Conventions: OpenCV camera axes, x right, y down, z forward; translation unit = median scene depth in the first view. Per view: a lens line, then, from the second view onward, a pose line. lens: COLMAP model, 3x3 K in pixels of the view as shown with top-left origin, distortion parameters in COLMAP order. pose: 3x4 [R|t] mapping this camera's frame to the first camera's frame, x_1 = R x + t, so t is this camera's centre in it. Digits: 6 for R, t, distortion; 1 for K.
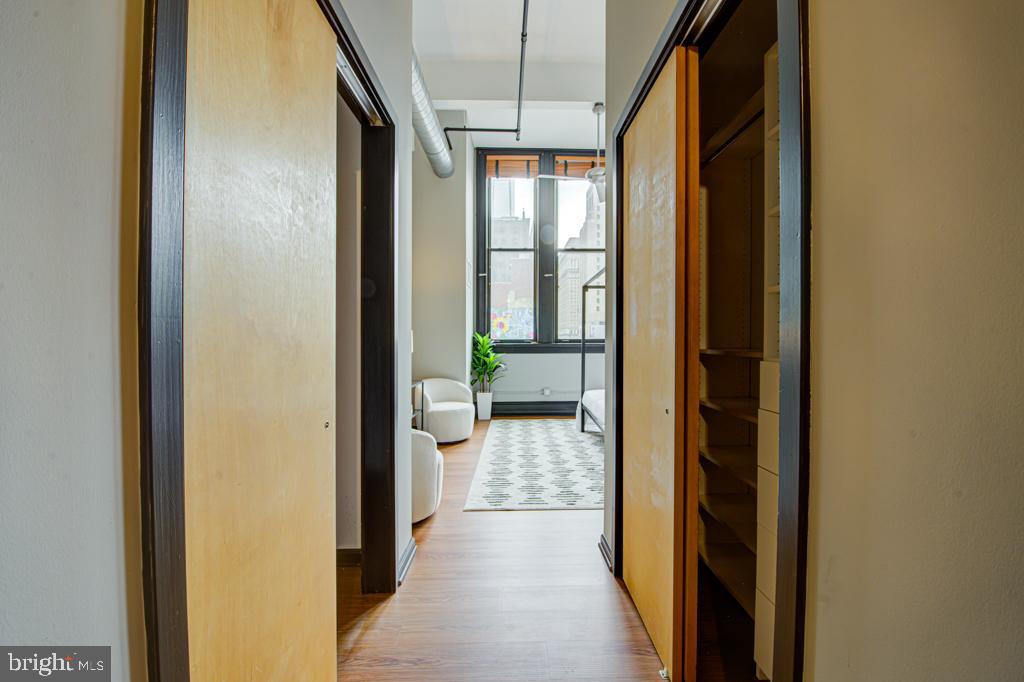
lens RADIAL K [[406.2, 0, 519.1], [0, 406.2, 351.7], [0, 0, 1]] dist [-0.011580, -0.002216]
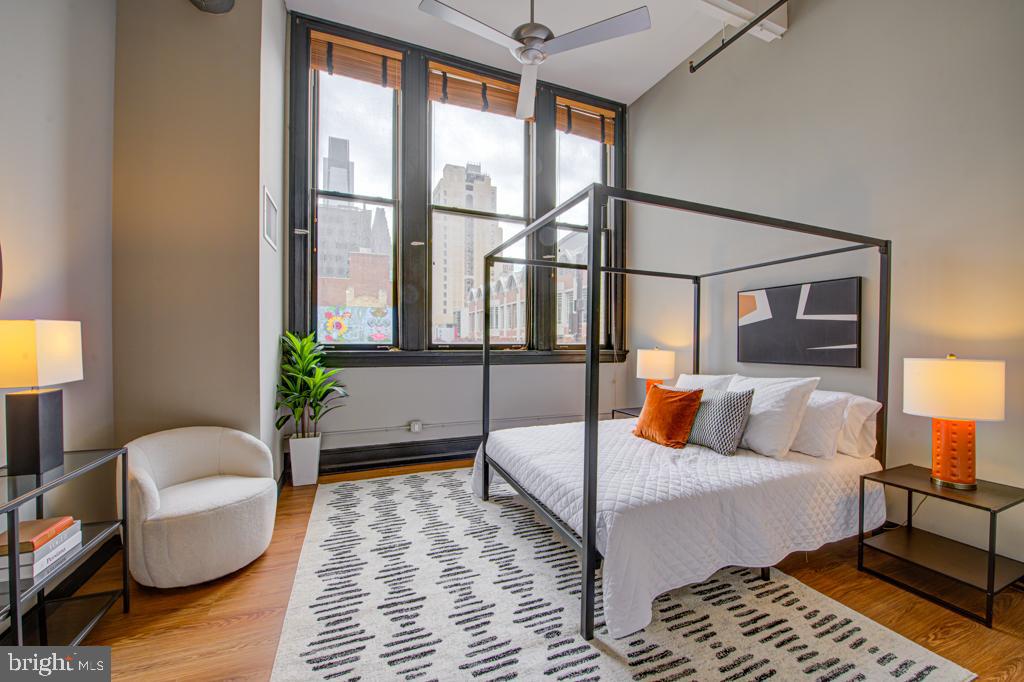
lens RADIAL K [[406.2, 0, 522.5], [0, 406.2, 348.6], [0, 0, 1]] dist [-0.011580, -0.002216]
pose [[0.927662, -0.003272, 0.373406, -0.014022], [0.008370, 0.999893, -0.012033, -0.014693], [-0.373326, 0.014288, 0.927590, 0.359139]]
